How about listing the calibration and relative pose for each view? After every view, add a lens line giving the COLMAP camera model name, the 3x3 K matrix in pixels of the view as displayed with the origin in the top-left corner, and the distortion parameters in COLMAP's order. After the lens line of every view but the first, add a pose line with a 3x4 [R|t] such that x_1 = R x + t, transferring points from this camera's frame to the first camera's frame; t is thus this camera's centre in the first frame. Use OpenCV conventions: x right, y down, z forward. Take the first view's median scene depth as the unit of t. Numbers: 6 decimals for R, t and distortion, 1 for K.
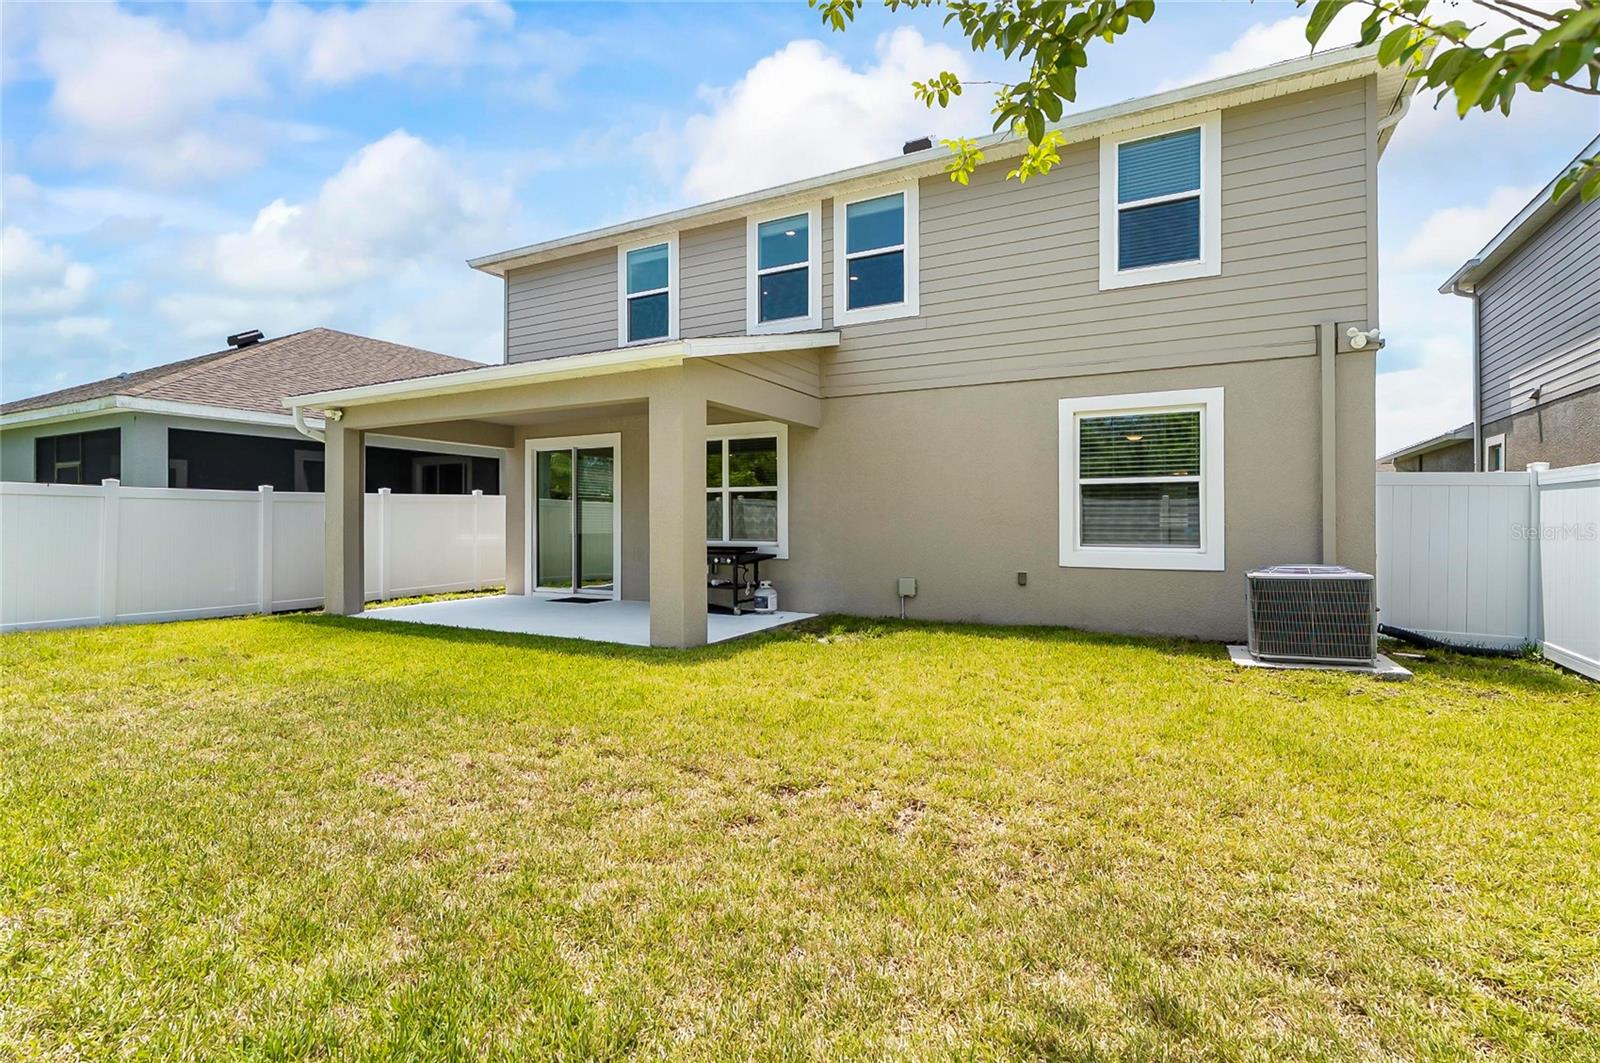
lens RADIAL K [[740.2, 0, 804.2], [0, 740.2, 526.7], [0, 0, 1]] dist [0.001924, 0.000842]
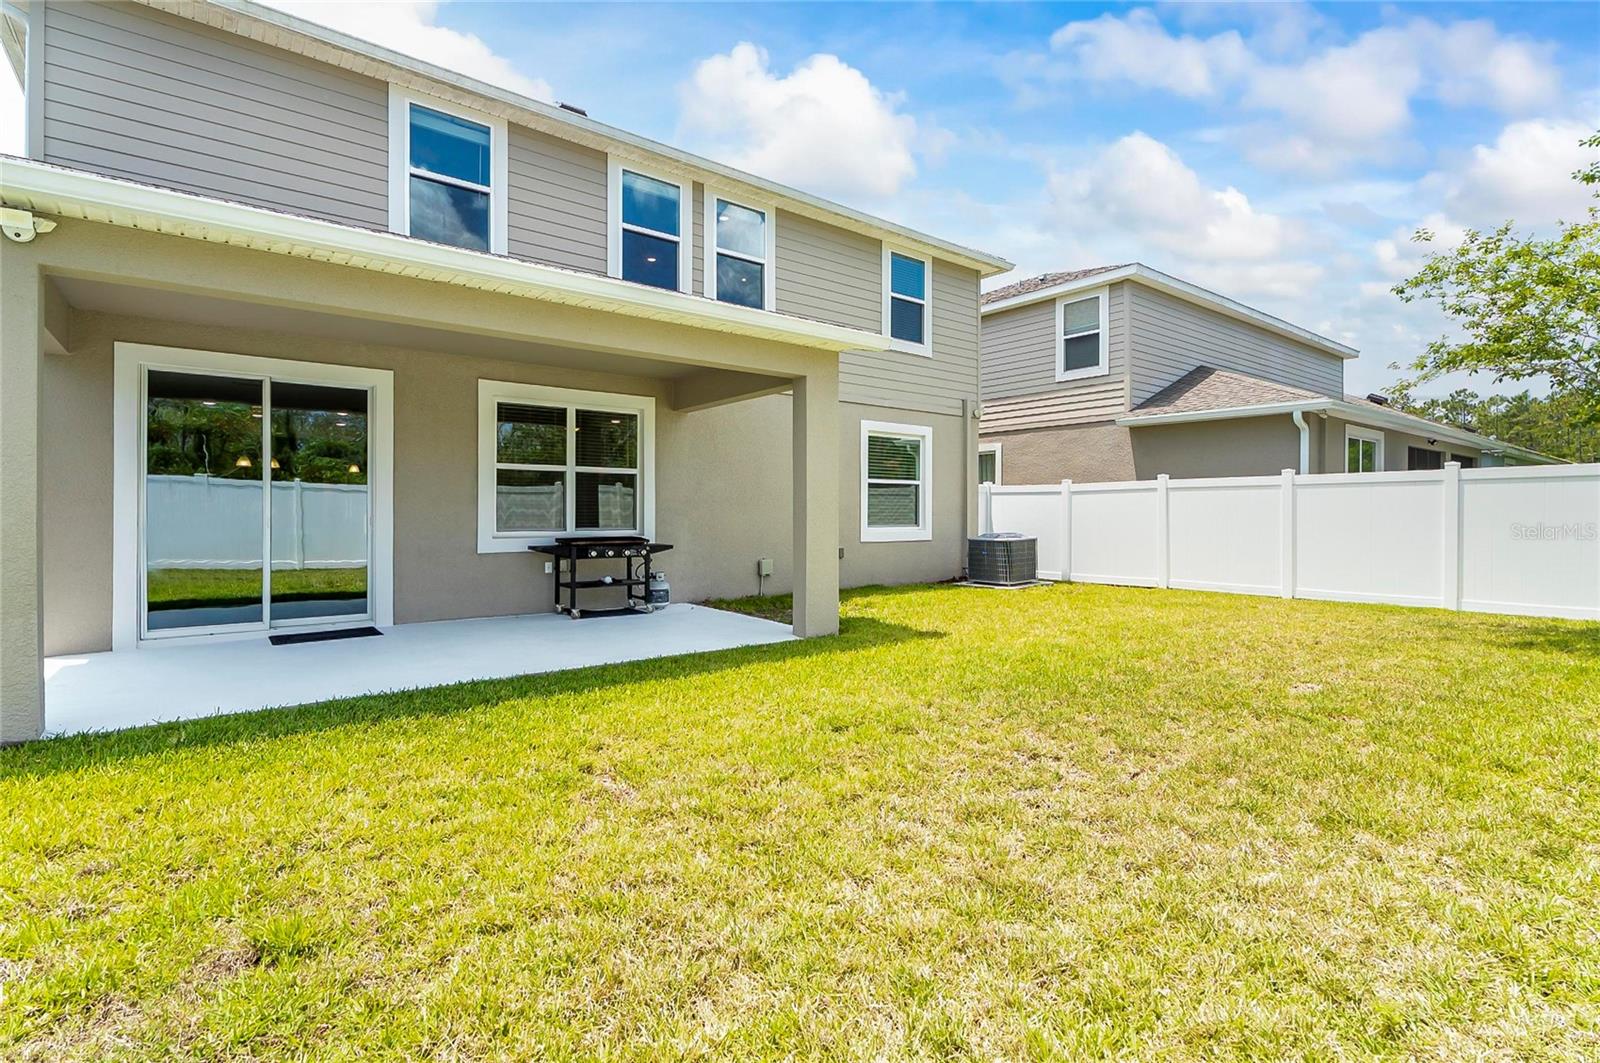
lens RADIAL K [[804.4, 0, 803.9], [0, 804.4, 515.5], [0, 0, 1]] dist [0.004005, 0.000389]
pose [[0.374009, -0.003307, 0.927419, -0.904472], [0.002701, 0.999993, 0.002476, -0.000244], [-0.927421, 0.001579, 0.374015, 0.463395]]
